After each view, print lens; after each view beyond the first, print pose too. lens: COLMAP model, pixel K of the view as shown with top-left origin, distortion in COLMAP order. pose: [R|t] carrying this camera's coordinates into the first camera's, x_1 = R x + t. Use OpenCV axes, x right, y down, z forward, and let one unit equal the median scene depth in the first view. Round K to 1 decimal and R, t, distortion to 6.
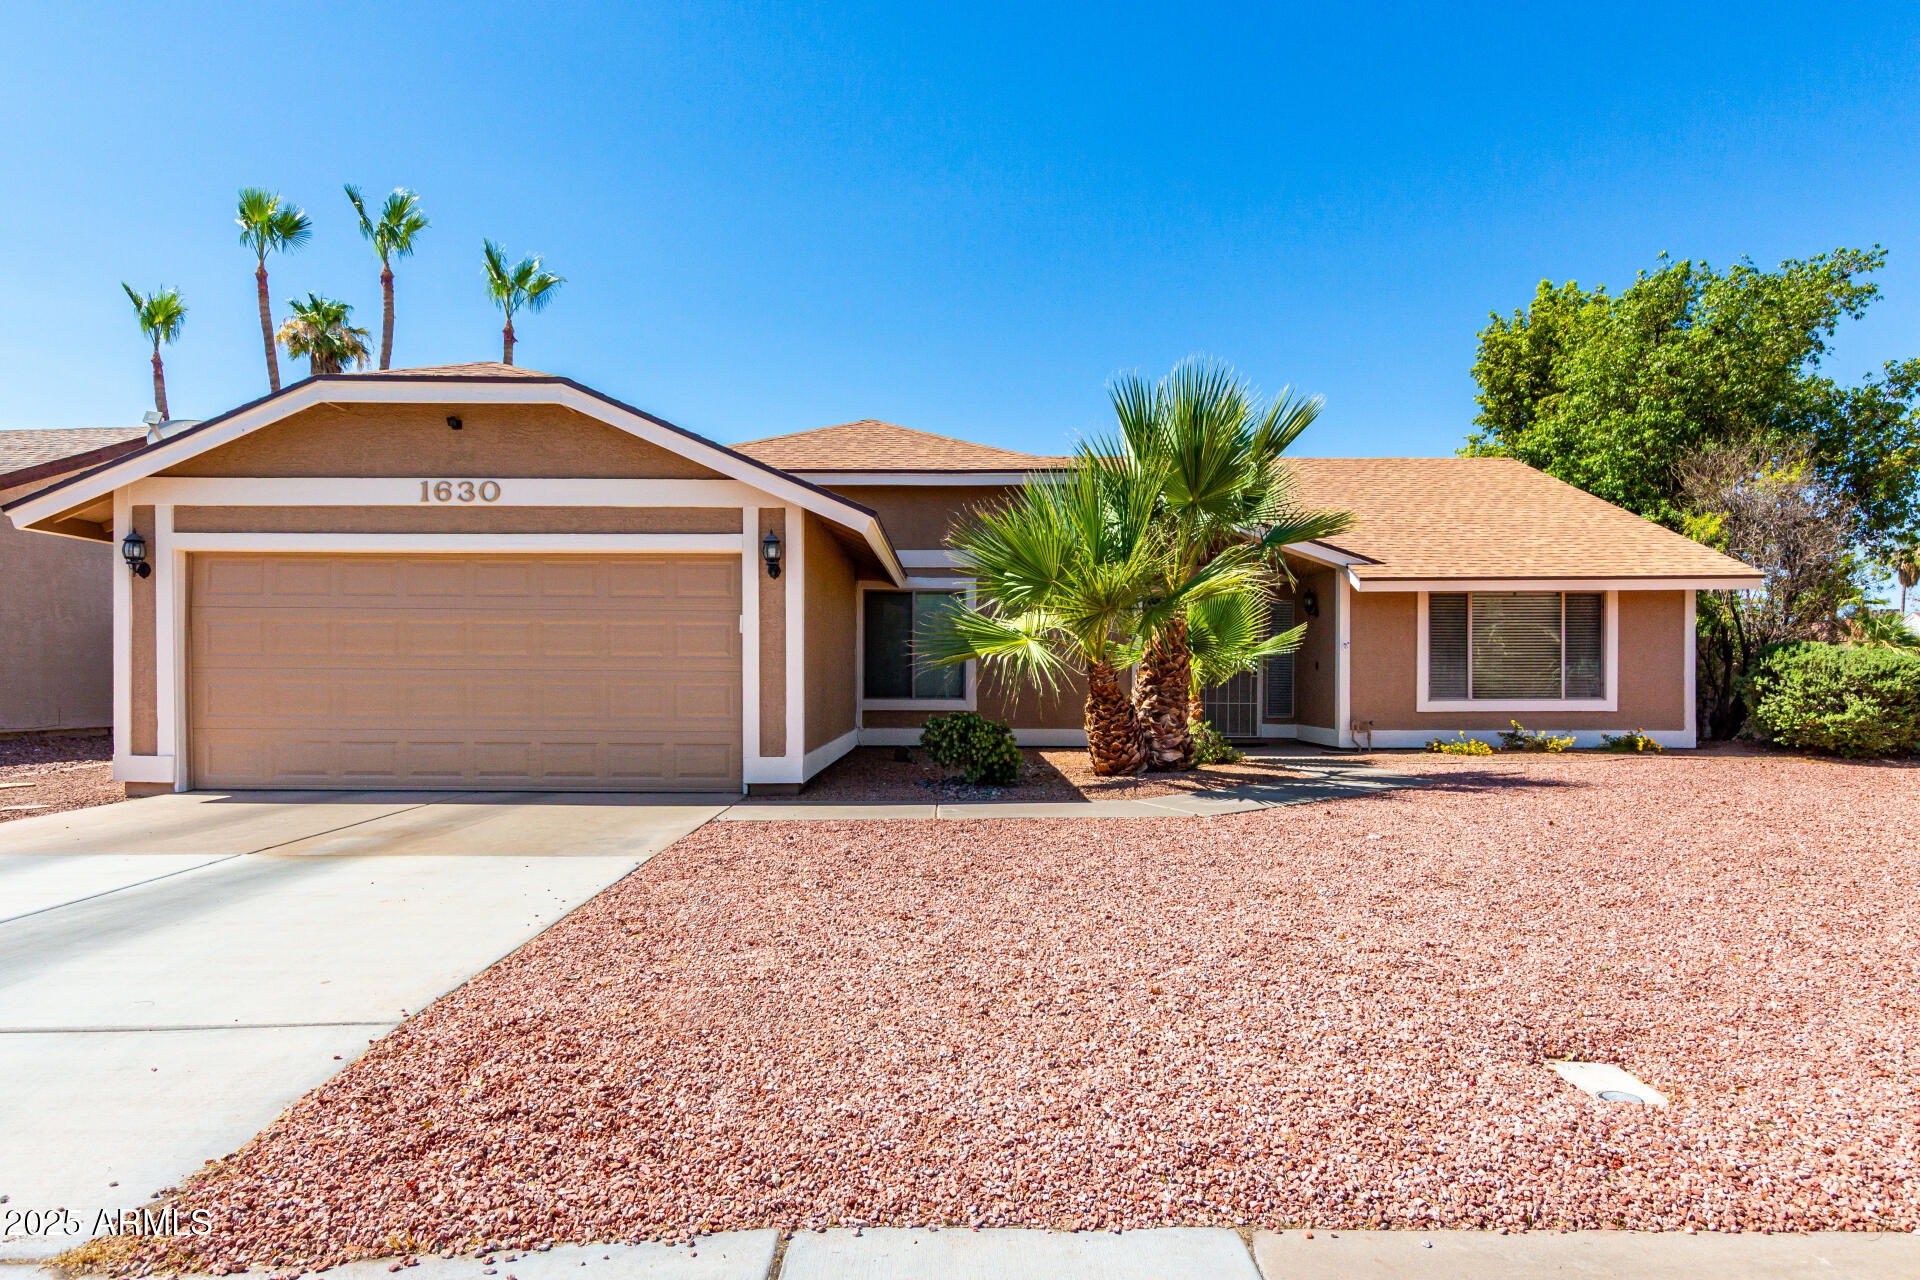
lens RADIAL K [[1112.0, 0, 959.1], [0, 1112.0, 688.3], [0, 0, 1]] dist [0.001045, -0.000207]
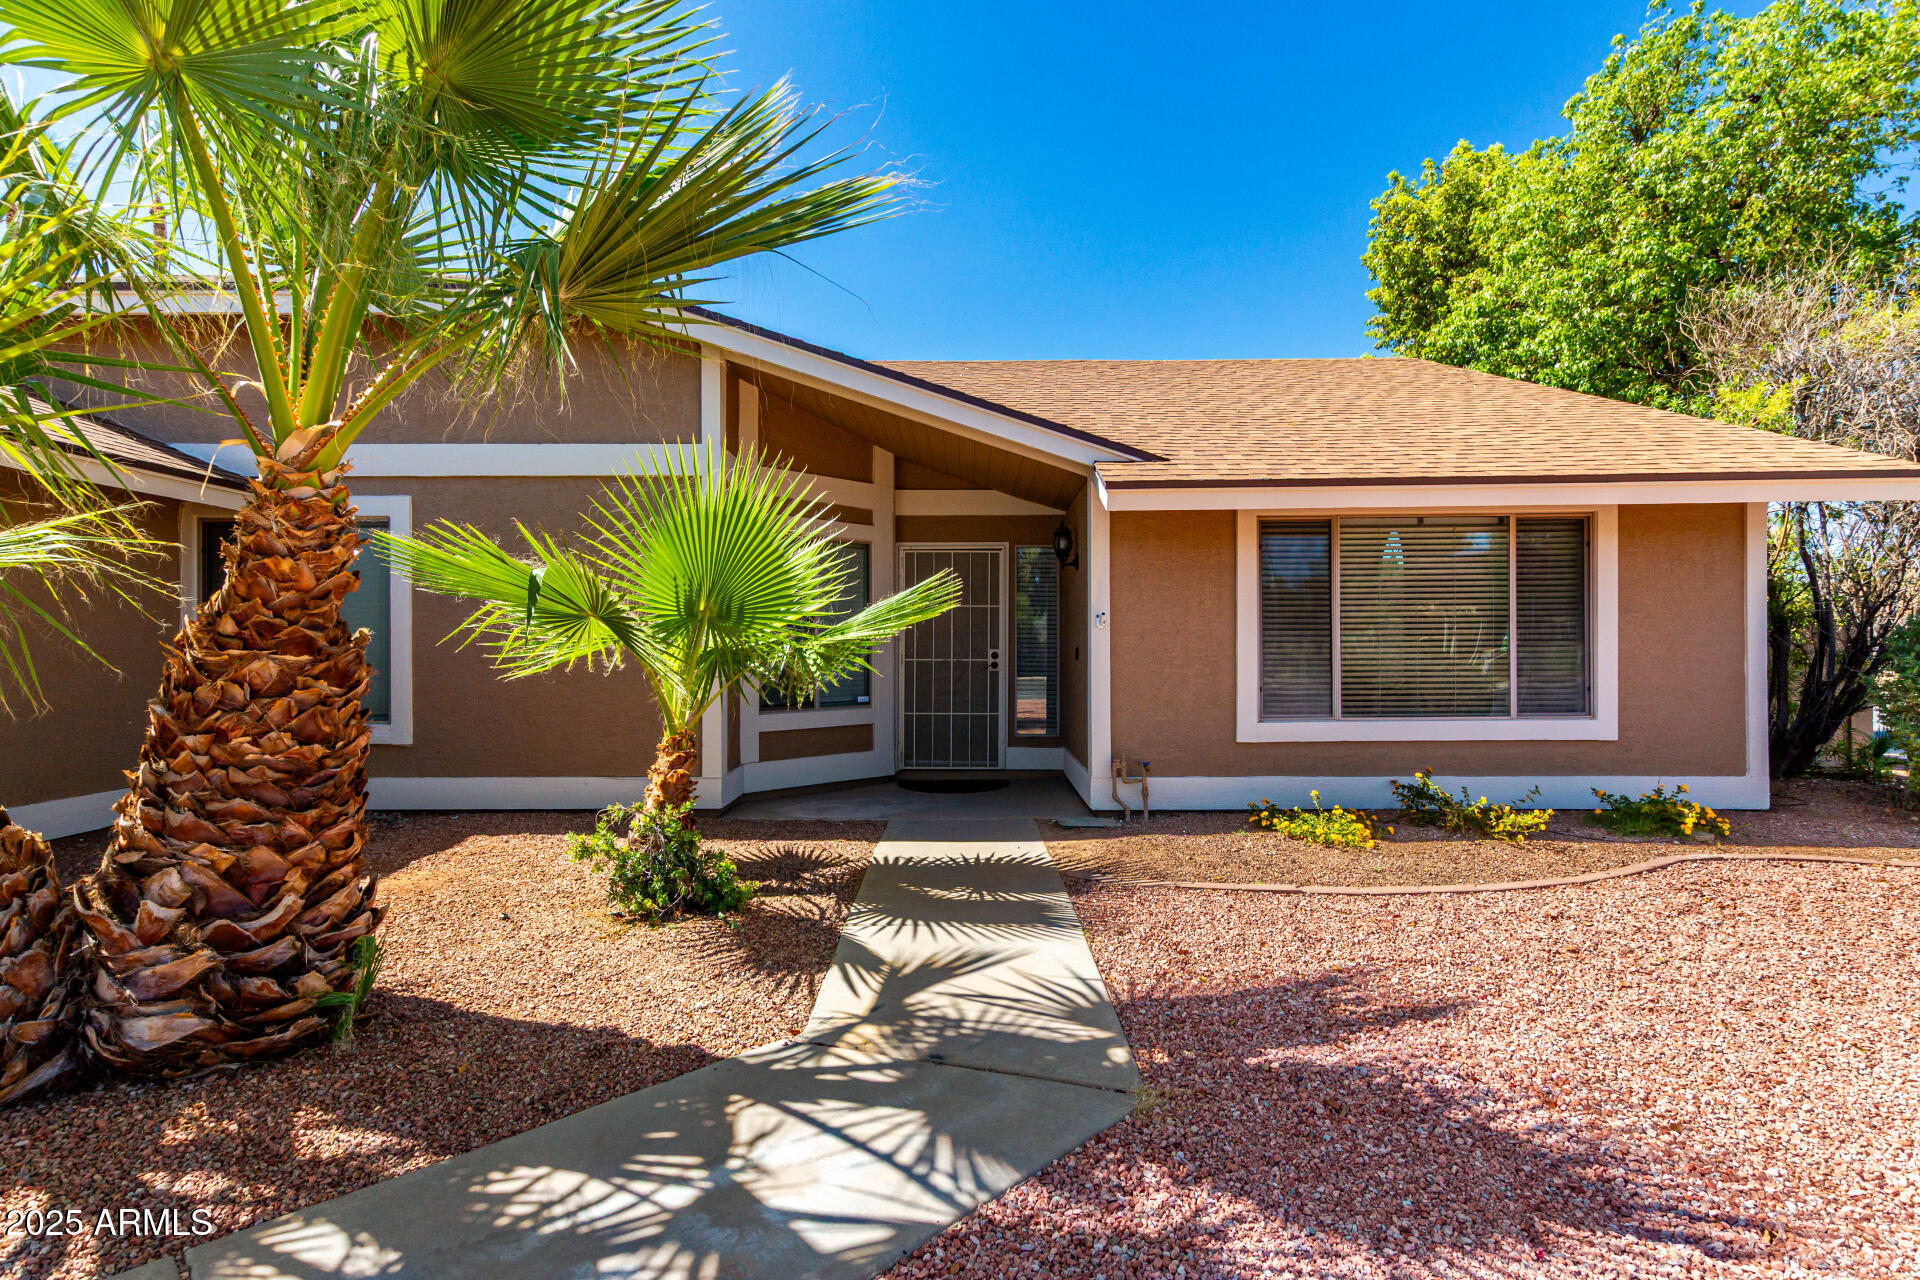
lens RADIAL K [[870.7, 0, 962.0], [0, 870.7, 646.9], [0, 0, 1]] dist [0.002812, -0.000315]
pose [[0.999755, -0.003260, -0.021899, 0.287491], [0.003160, 0.999984, -0.004615, -0.022905], [0.021914, 0.004545, 0.999750, 0.575852]]
